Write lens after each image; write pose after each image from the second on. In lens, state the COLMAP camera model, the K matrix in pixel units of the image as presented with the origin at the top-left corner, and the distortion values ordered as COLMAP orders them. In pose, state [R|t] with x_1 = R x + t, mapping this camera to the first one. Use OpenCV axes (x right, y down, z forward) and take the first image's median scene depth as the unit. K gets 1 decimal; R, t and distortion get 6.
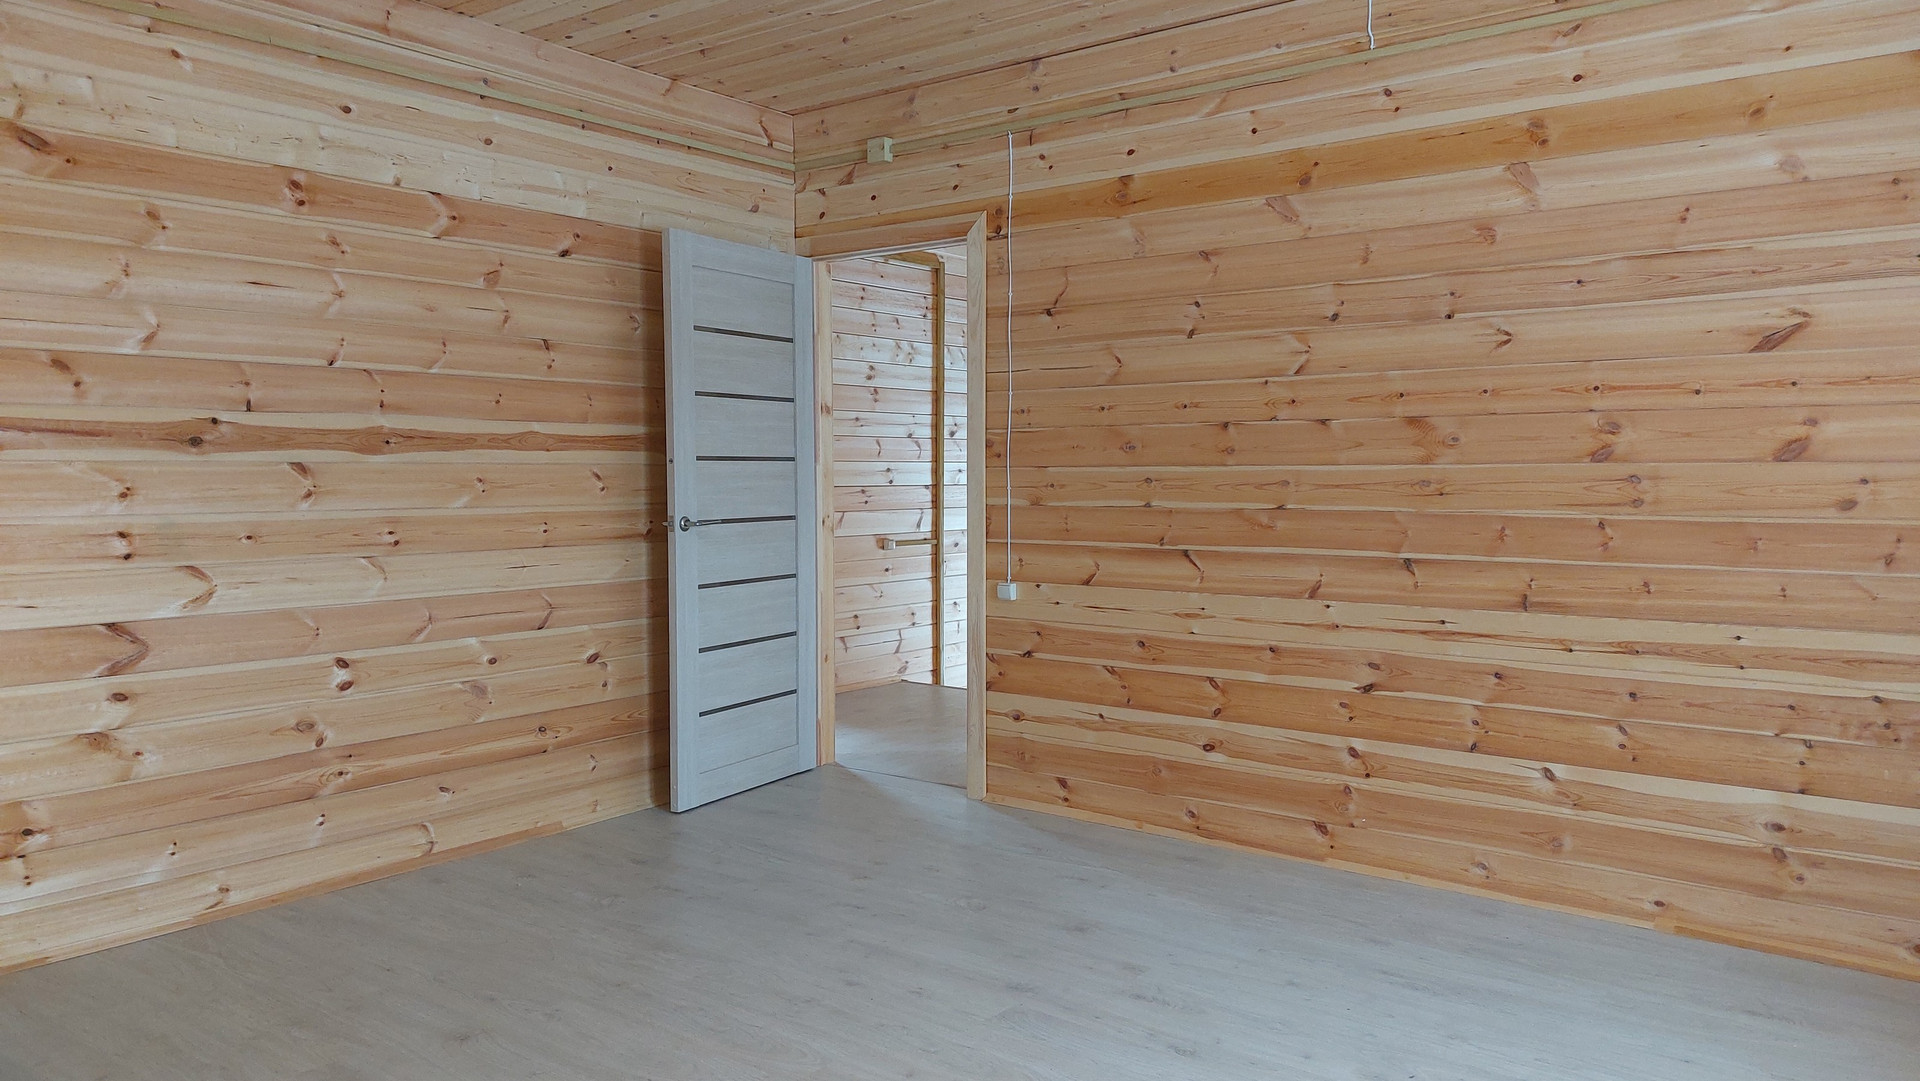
lens RADIAL K [[1367.8, 0, 962.2], [0, 1367.8, 550.8], [0, 0, 1]] dist [0.063451, -0.056878]
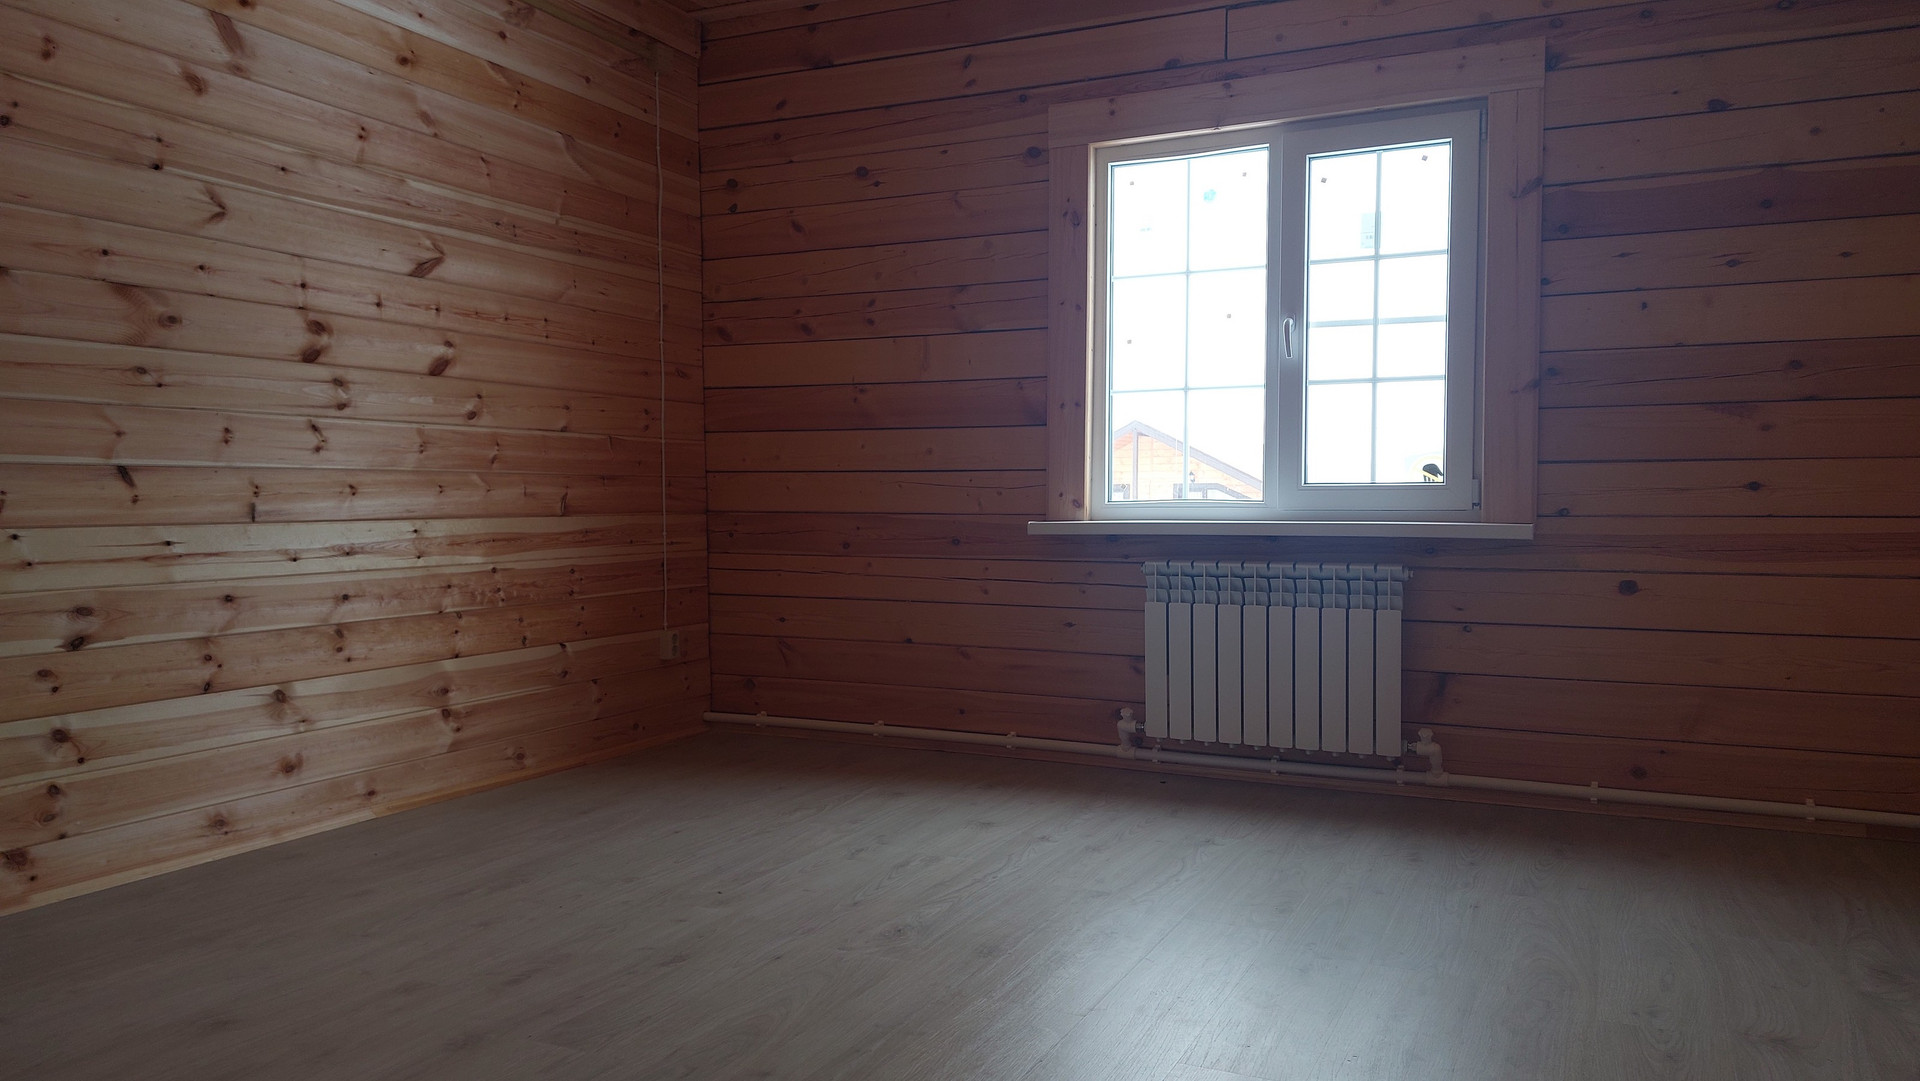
lens RADIAL K [[1367.8, 0, 954.4], [0, 1367.8, 553.6], [0, 0, 1]] dist [0.063451, -0.056878]
pose [[-0.217879, -0.042388, 0.975055, -0.551771], [0.054079, 0.996997, 0.055426, 0.037352], [-0.974476, 0.064806, -0.214932, 0.721301]]
